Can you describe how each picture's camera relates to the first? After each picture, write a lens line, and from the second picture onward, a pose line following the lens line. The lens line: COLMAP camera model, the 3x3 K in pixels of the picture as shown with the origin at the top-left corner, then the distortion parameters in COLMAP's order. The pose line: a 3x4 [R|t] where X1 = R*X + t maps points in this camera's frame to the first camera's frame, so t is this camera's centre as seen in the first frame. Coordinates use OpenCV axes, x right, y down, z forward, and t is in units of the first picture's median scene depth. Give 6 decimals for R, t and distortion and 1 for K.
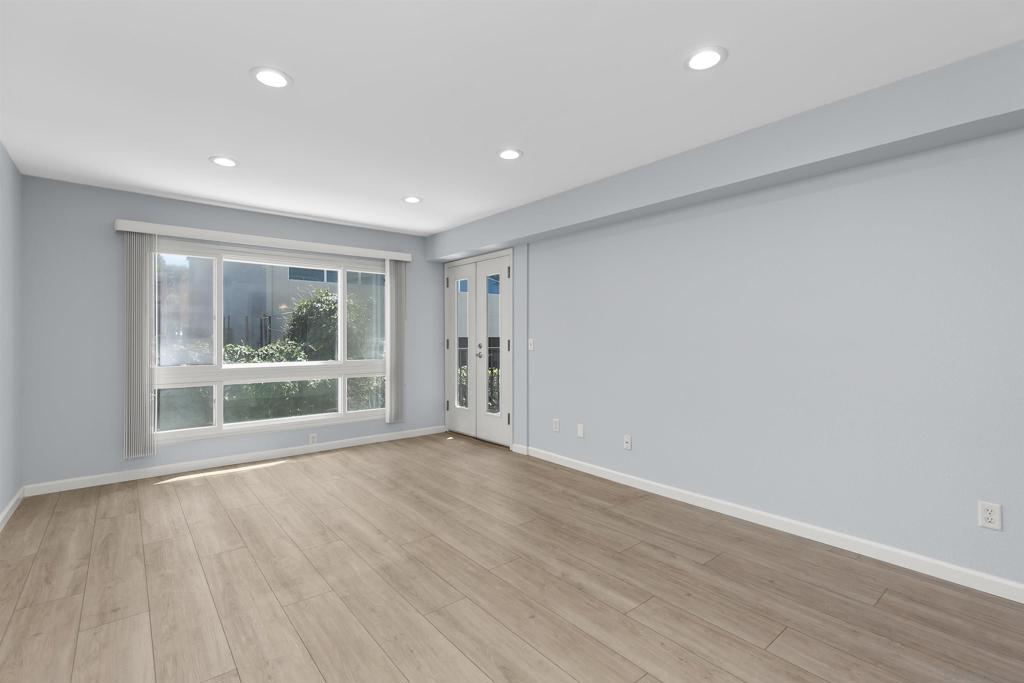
lens RADIAL K [[467.2, 0, 515.3], [0, 467.2, 336.8], [0, 0, 1]] dist [0.006584, -0.000403]
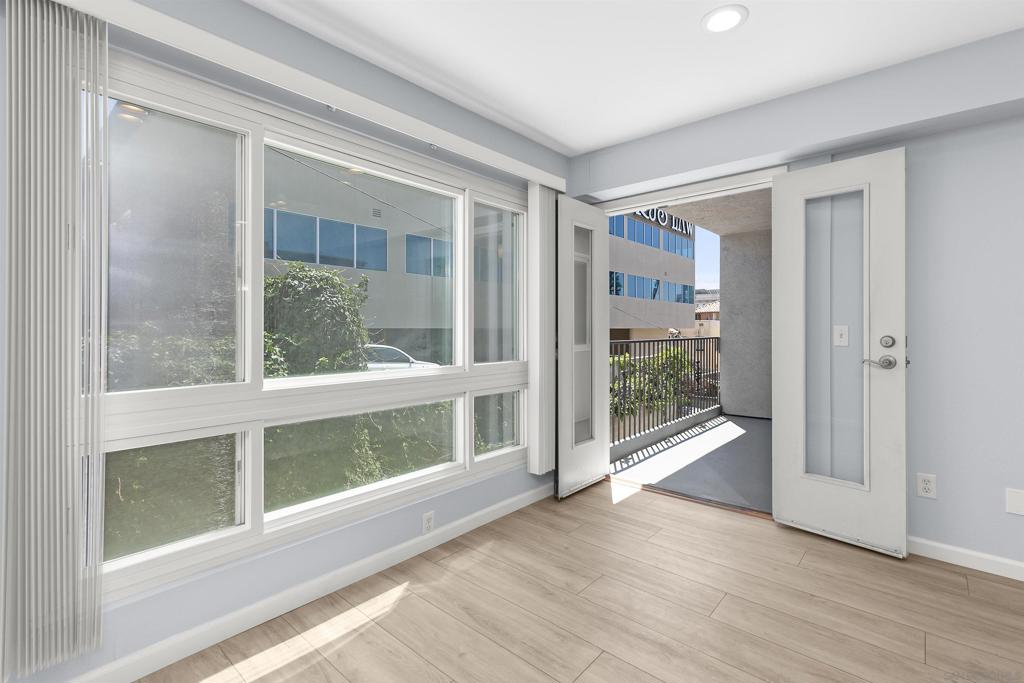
lens RADIAL K [[467.2, 0, 503.3], [0, 467.2, 320.2], [0, 0, 1]] dist [0.006584, -0.000403]
pose [[0.990157, 0.000248, 0.139961, -0.630986], [0.002004, 0.999871, -0.015949, 0.011820], [-0.139946, 0.016073, 0.990029, 0.720283]]
